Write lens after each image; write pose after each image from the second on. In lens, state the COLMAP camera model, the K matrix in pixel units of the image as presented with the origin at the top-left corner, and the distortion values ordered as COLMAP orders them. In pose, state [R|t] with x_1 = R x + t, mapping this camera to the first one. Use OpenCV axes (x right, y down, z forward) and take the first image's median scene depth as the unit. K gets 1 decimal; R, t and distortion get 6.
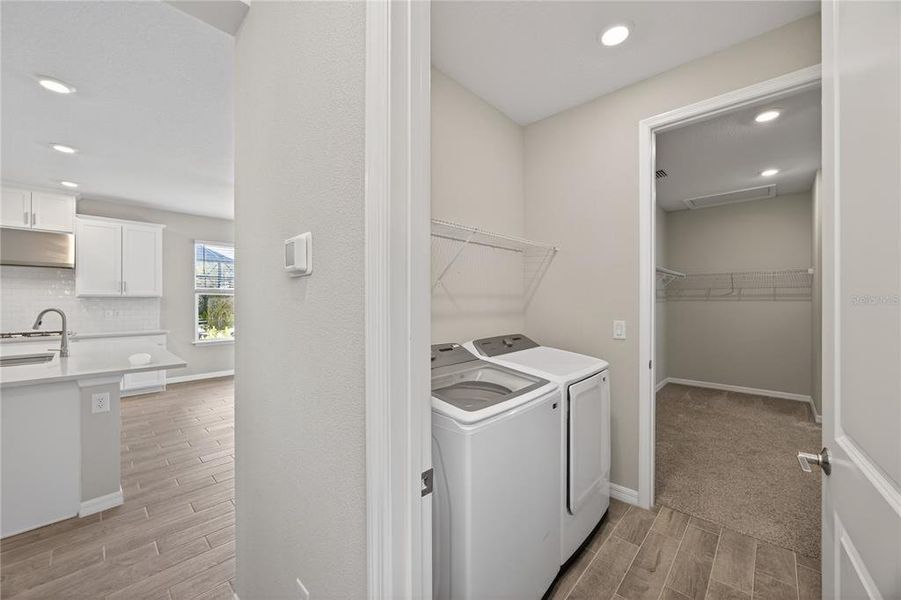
lens RADIAL K [[338.4, 0, 450.5], [0, 338.4, 300.0], [0, 0, 1]] dist [-0.000970, -0.000006]
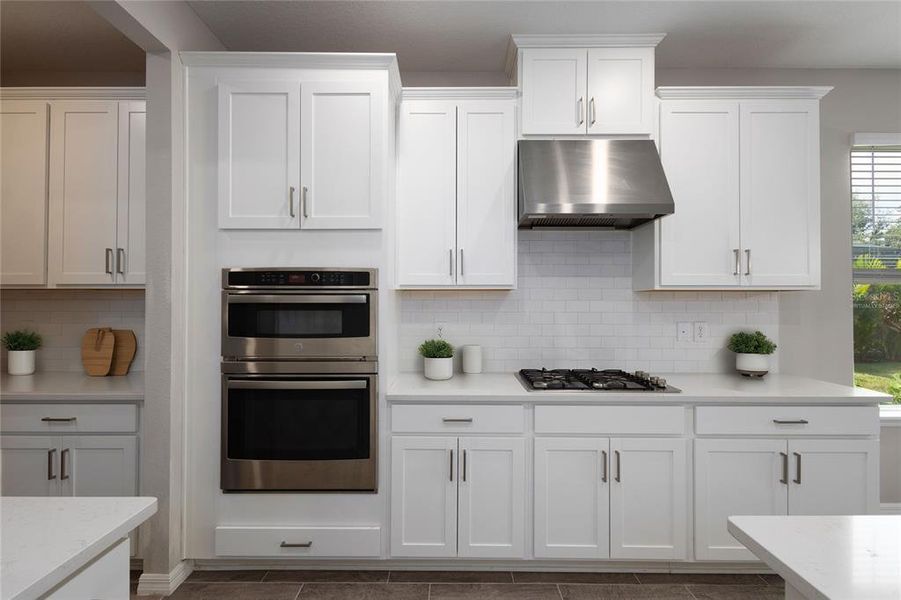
lens RADIAL K [[413.4, 0, 450.5], [0, 413.4, 300.0], [0, 0, 1]] dist [0.004895, 0.000780]
pose [[0.674863, -0.003798, -0.737933, -0.942110], [-0.000471, 0.999984, -0.005578, 0.005212], [0.737943, 0.004112, 0.674851, 0.498125]]
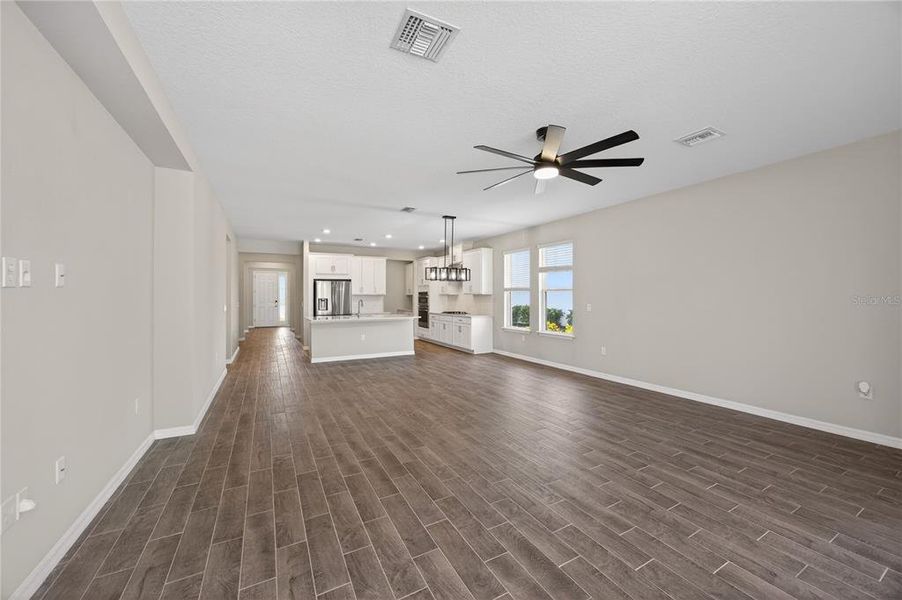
lens RADIAL K [[338.8, 0, 451.0], [0, 338.8, 300.0], [0, 0, 1]] dist [-0.000970, -0.000006]
pose [[-0.325181, 0.011491, -0.945582, 0.796270], [-0.000045, 0.999926, 0.012167, -0.004088], [0.945652, 0.003999, -0.325156, 1.640853]]
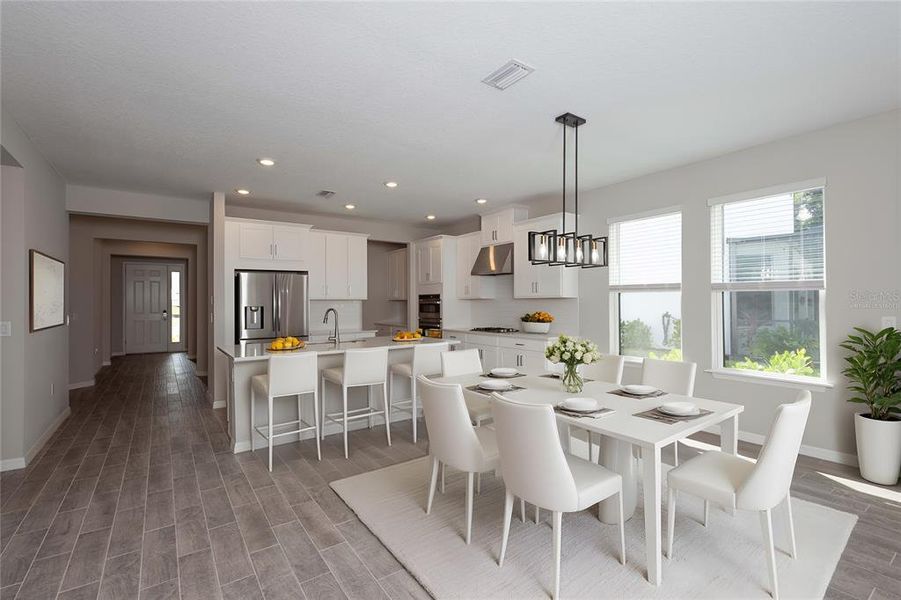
lens RADIAL K [[413.4, 0, 450.5], [0, 413.4, 300.0], [0, 0, 1]] dist [0.004895, 0.000780]
pose [[-0.208543, -0.002968, -0.978009, 0.256488], [0.003854, 0.999985, -0.003856, -0.001286], [0.978006, -0.004574, -0.208528, 1.122968]]
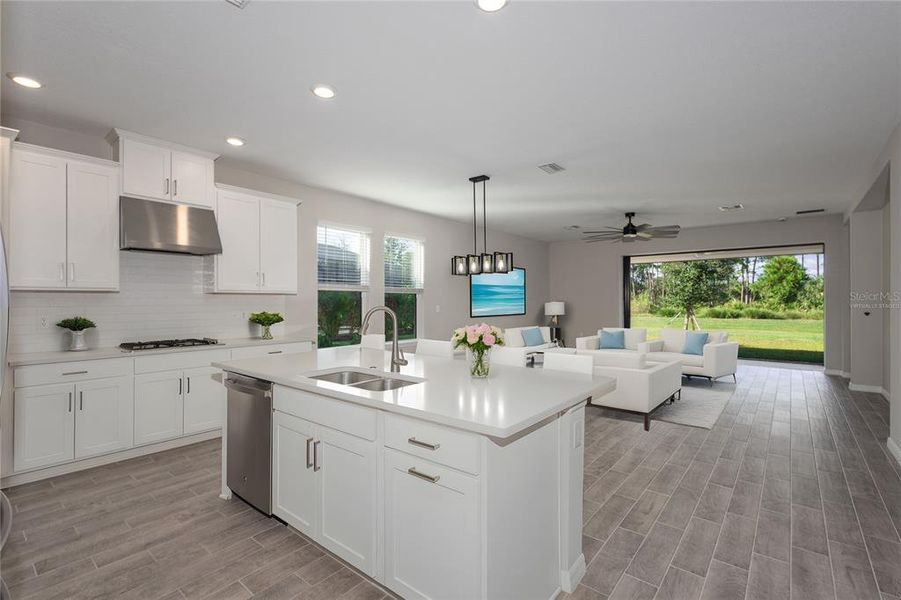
lens RADIAL K [[413.4, 0, 450.5], [0, 413.4, 300.0], [0, 0, 1]] dist [0.004895, 0.000780]
pose [[0.998091, 0.001343, 0.061748, -0.667302], [-0.001471, 0.999997, 0.002035, 0.004410], [-0.061745, -0.002122, 0.998090, 0.051797]]
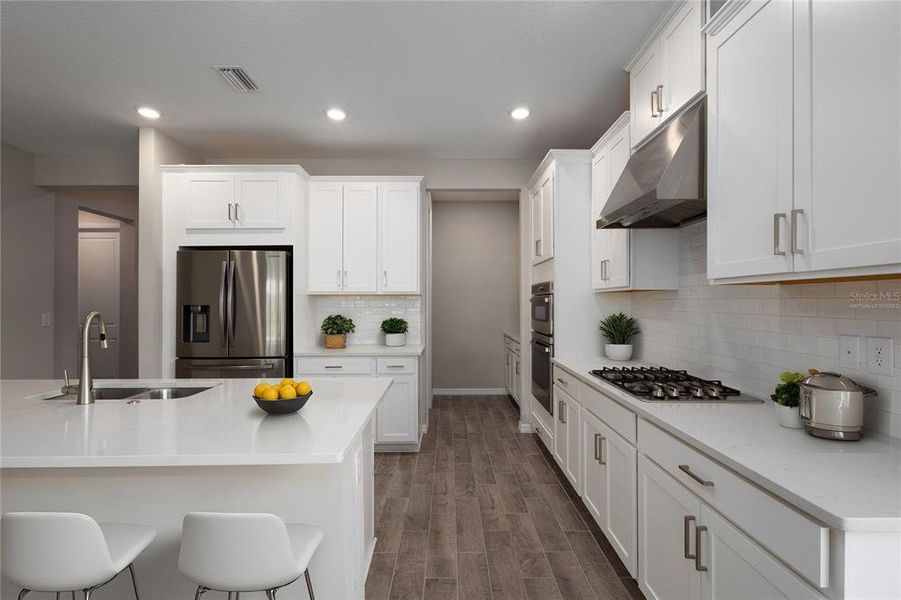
lens RADIAL K [[413.4, 0, 450.5], [0, 413.4, 300.0], [0, 0, 1]] dist [0.004895, 0.000780]
pose [[-0.731275, 0.000666, -0.682082, -0.688958], [0.002967, 0.999993, -0.002204, 0.003758], [0.682076, -0.003636, -0.731272, 1.168934]]
